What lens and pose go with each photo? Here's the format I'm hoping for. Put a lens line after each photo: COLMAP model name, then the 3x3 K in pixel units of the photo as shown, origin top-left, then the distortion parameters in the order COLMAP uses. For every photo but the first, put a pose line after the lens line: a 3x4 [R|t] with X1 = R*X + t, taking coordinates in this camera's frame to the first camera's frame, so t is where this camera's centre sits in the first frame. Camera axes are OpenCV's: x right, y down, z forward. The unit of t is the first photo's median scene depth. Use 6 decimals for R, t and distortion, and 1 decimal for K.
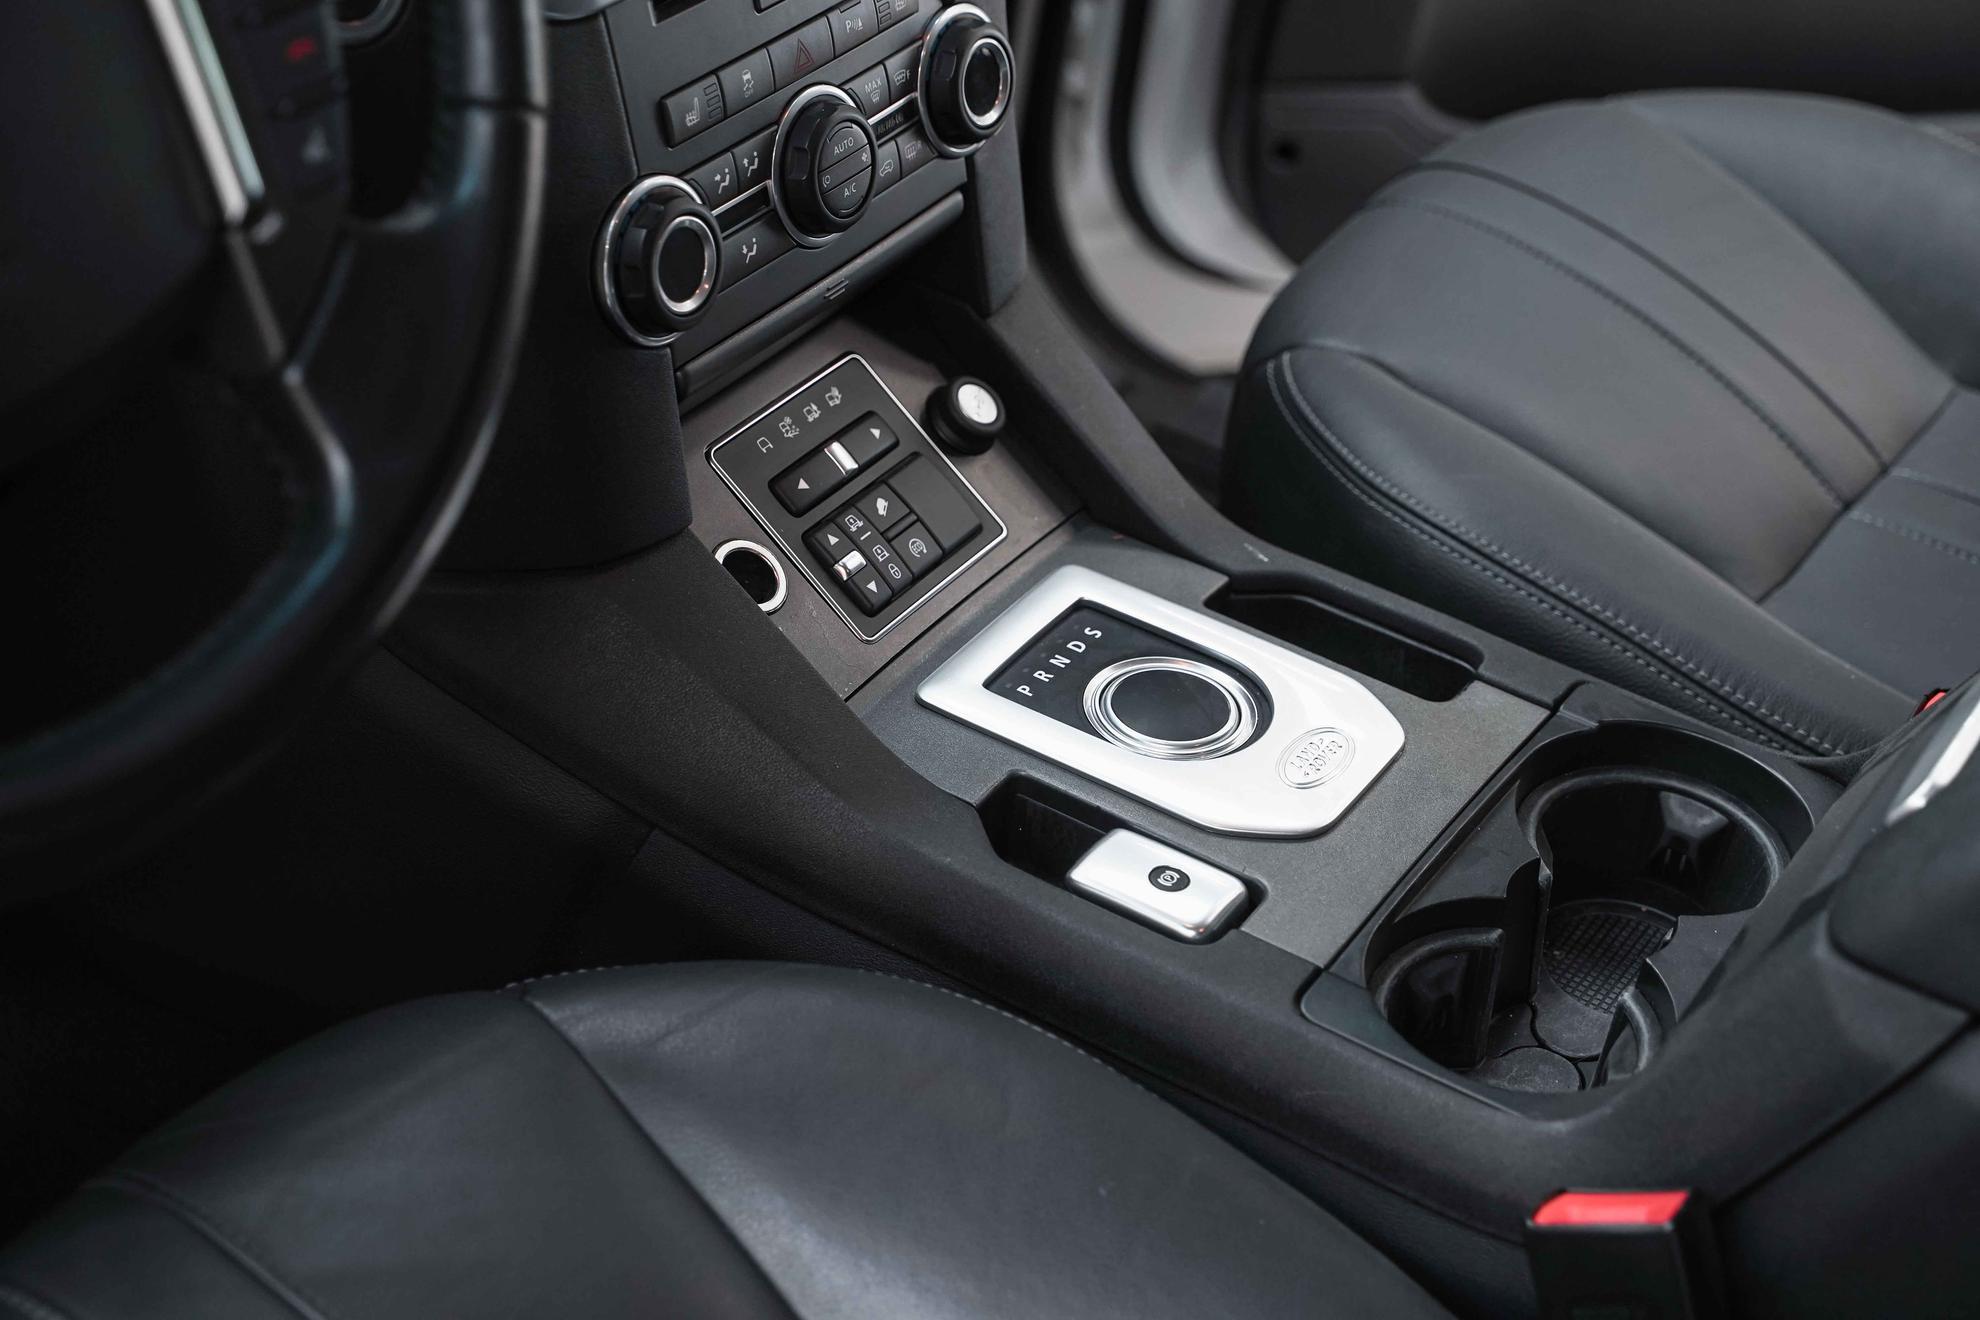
lens RADIAL K [[3214.7, 0, 994.8], [0, 3214.7, 663.2], [0, 0, 1]] dist [-0.064220, 0.000000]
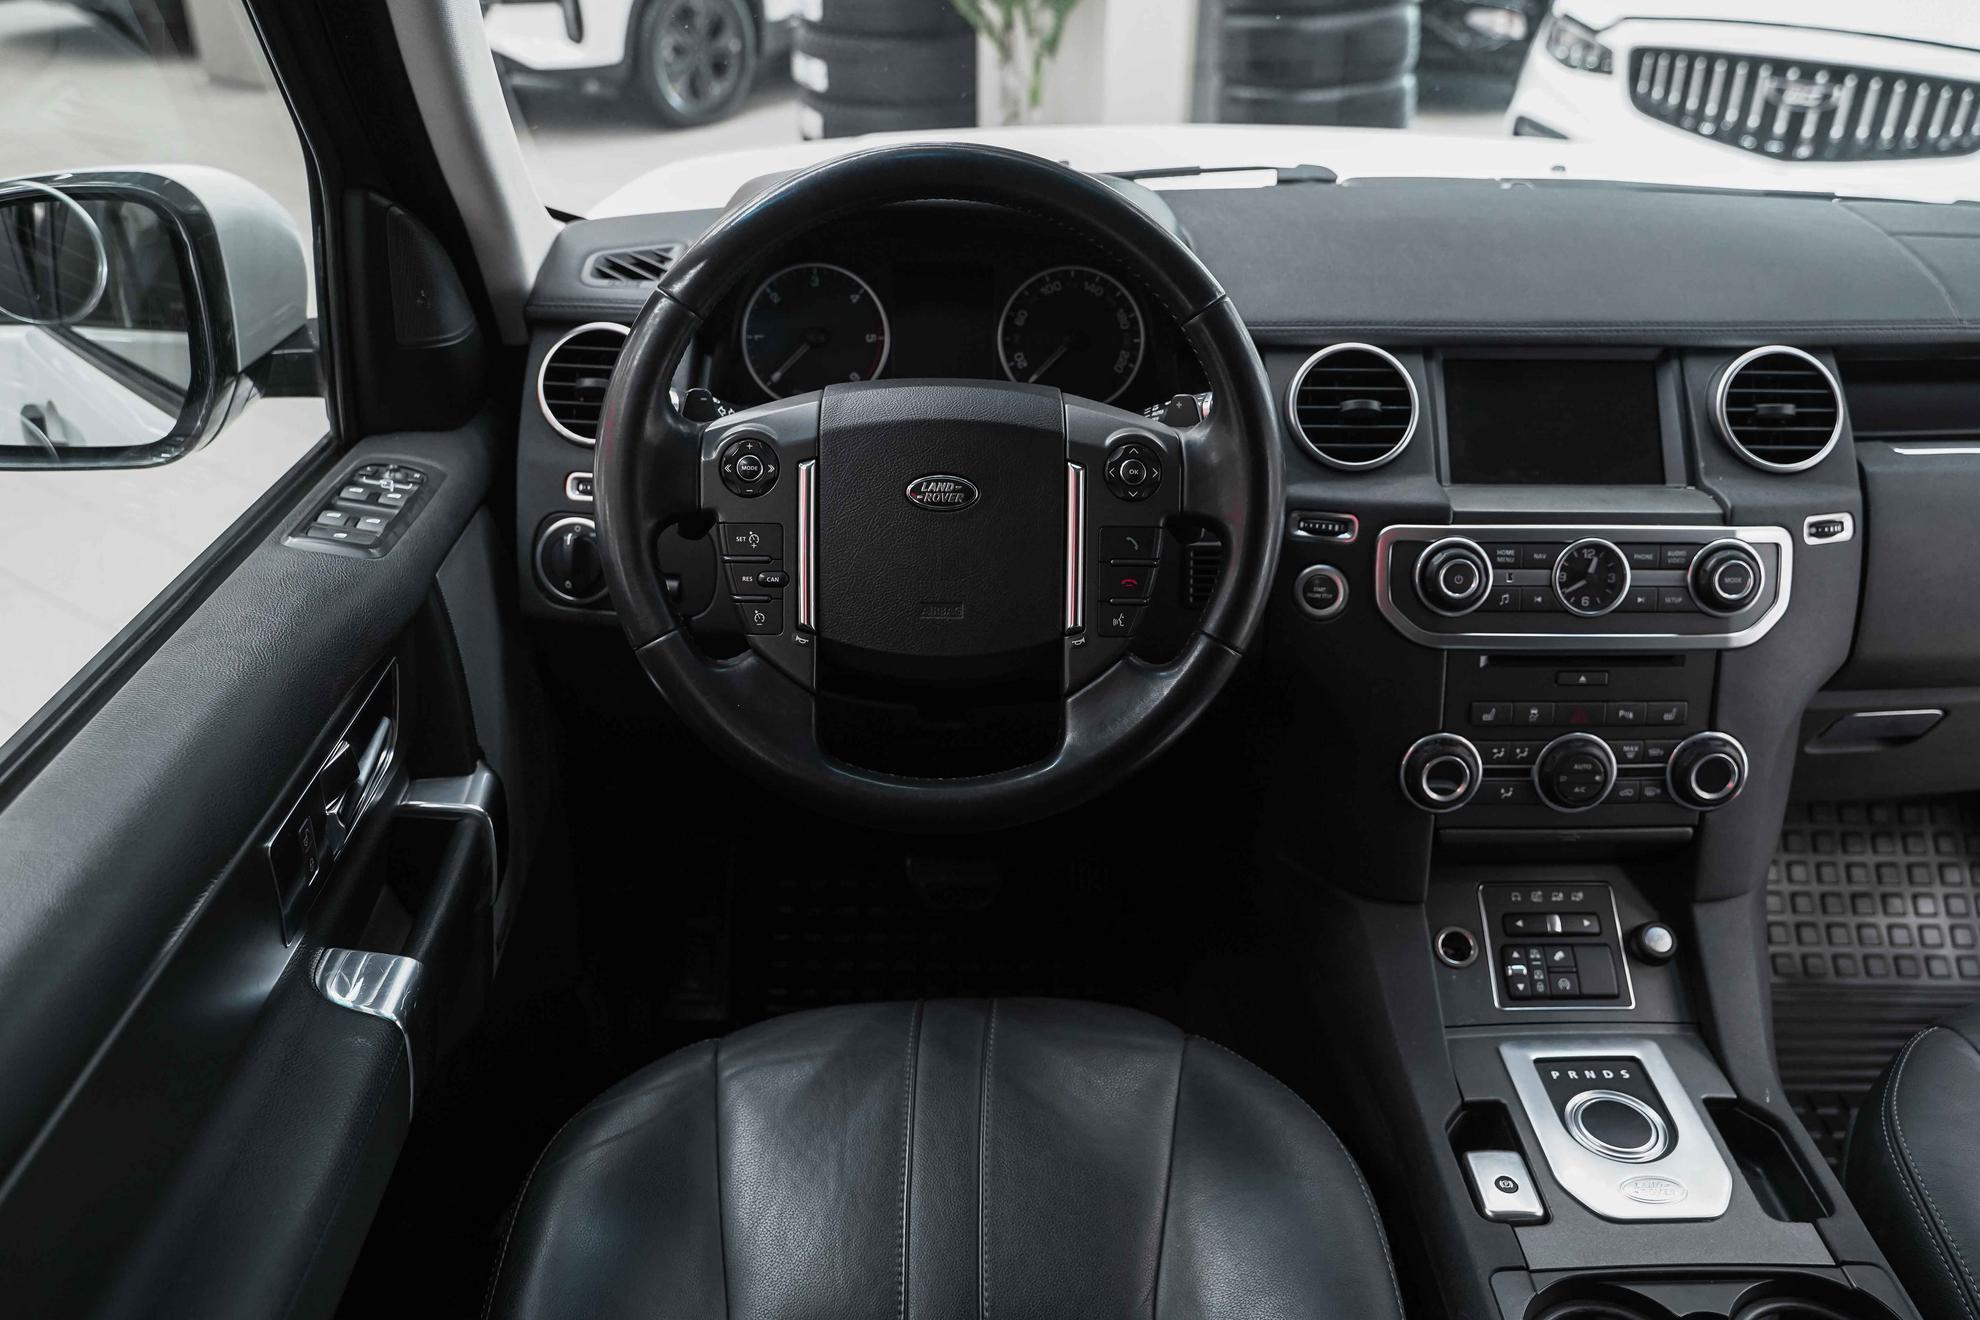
lens RADIAL K [[1662.0, 0, 978.3], [0, 1662.0, 646.1], [0, 0, 1]] dist [-0.022920, 0.011280]
pose [[0.542402, 0.323604, -0.775294, 0.481474], [-0.448318, 0.891948, 0.058649, -0.116585], [0.710501, 0.315767, 0.628872, 0.090730]]
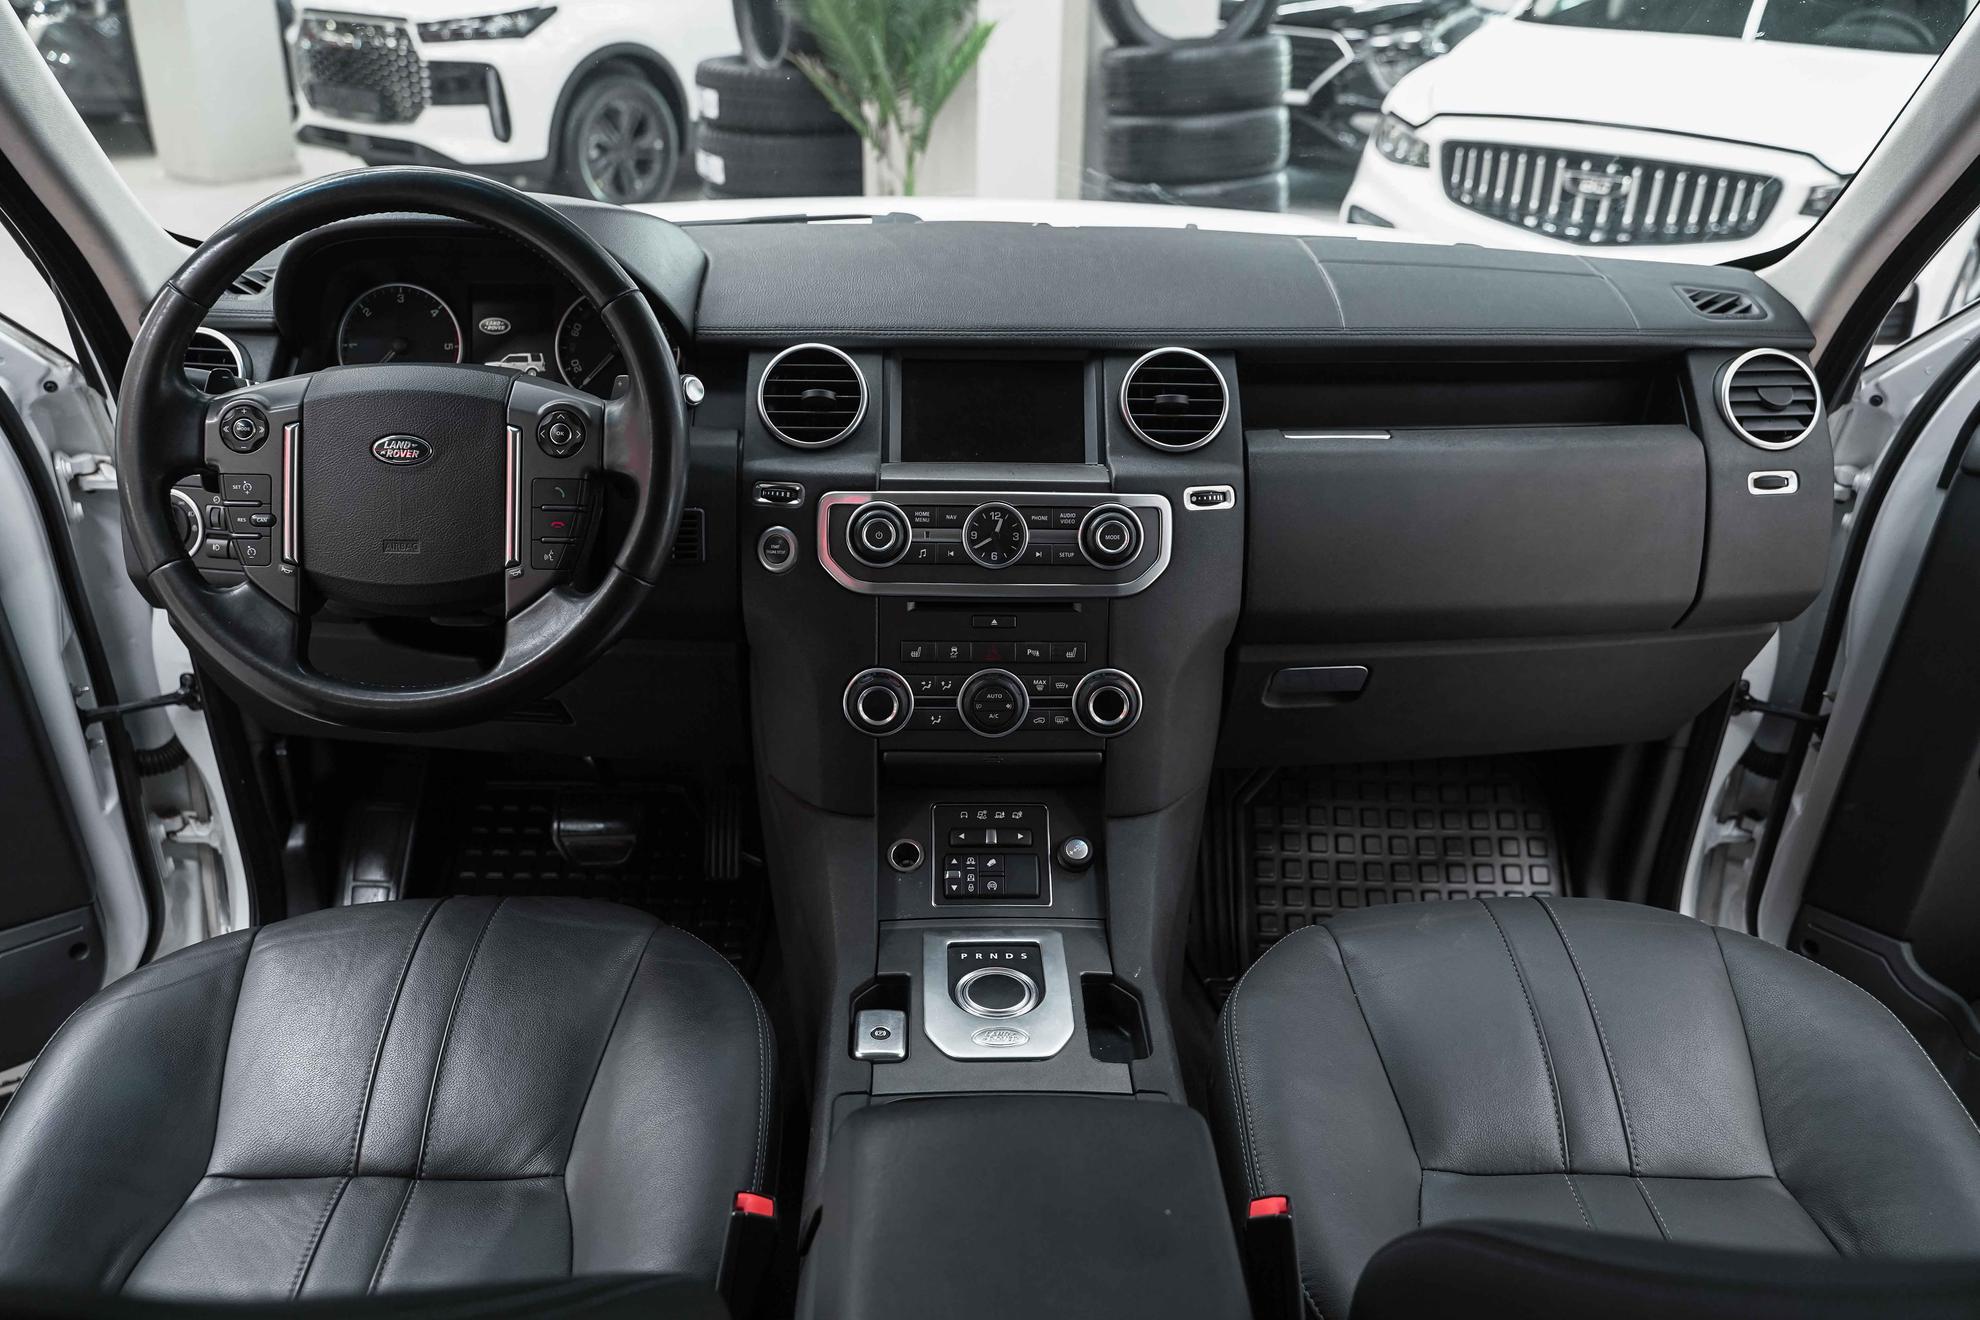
lens RADIAL K [[1662.0, 0, 997.6], [0, 1662.0, 663.3], [0, 0, 1]] dist [-0.022920, 0.011280]
pose [[0.541241, 0.284660, -0.791219, 0.841822], [-0.451643, 0.892118, 0.012010, -0.188950], [0.709279, 0.350848, 0.611416, 0.261990]]
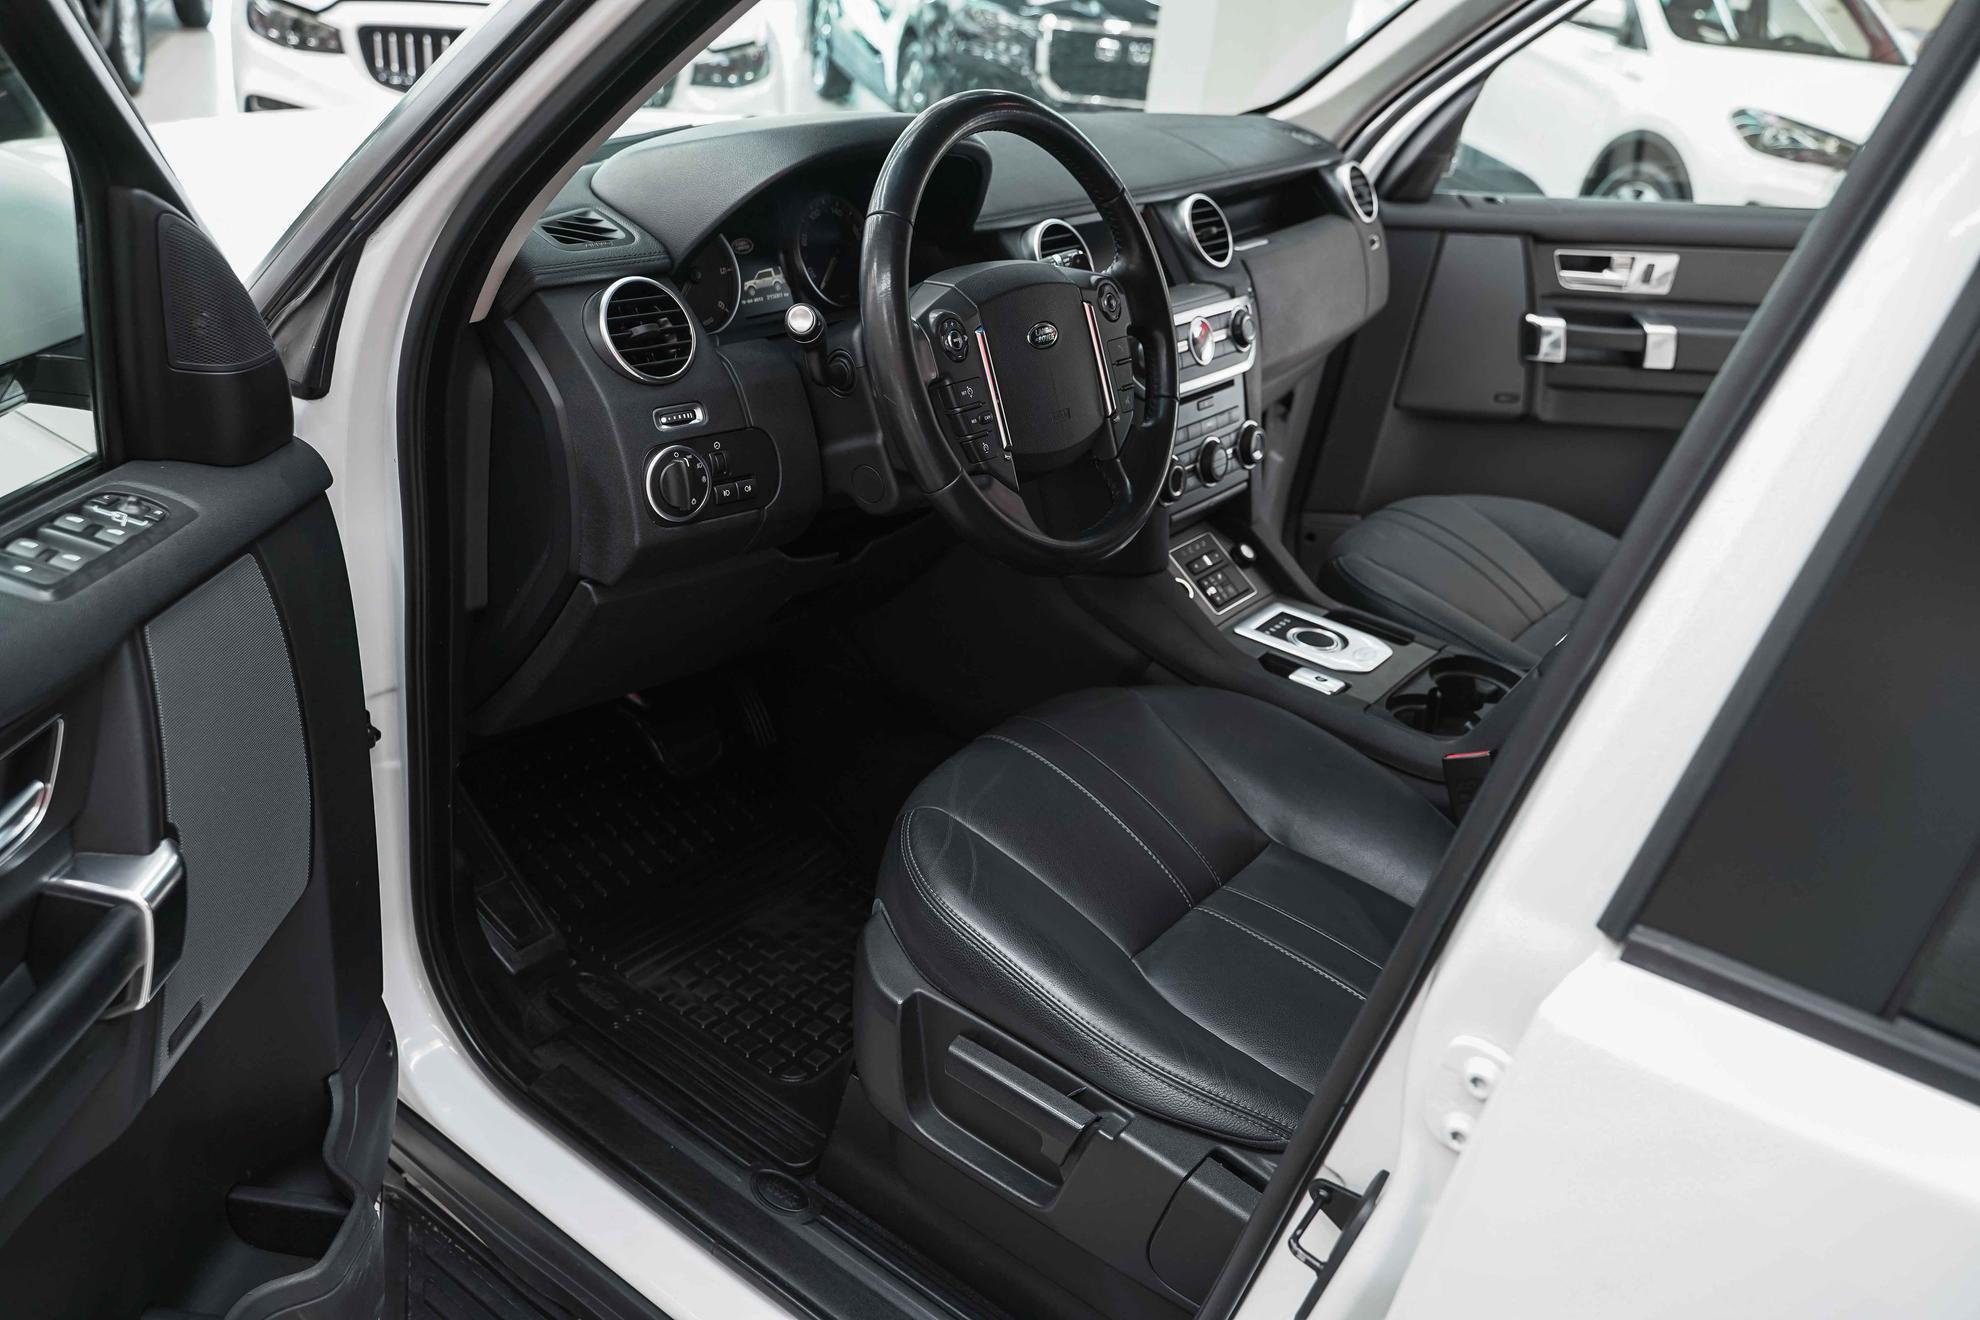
lens RADIAL K [[1662.0, 0, 1001.1], [0, 1662.0, 662.2], [0, 0, 1]] dist [-0.022920, 0.011280]
pose [[0.998031, 0.053227, -0.033191, -0.189594], [-0.058082, 0.983986, -0.168515, 0.316176], [0.023690, 0.170111, 0.985140, -0.563735]]
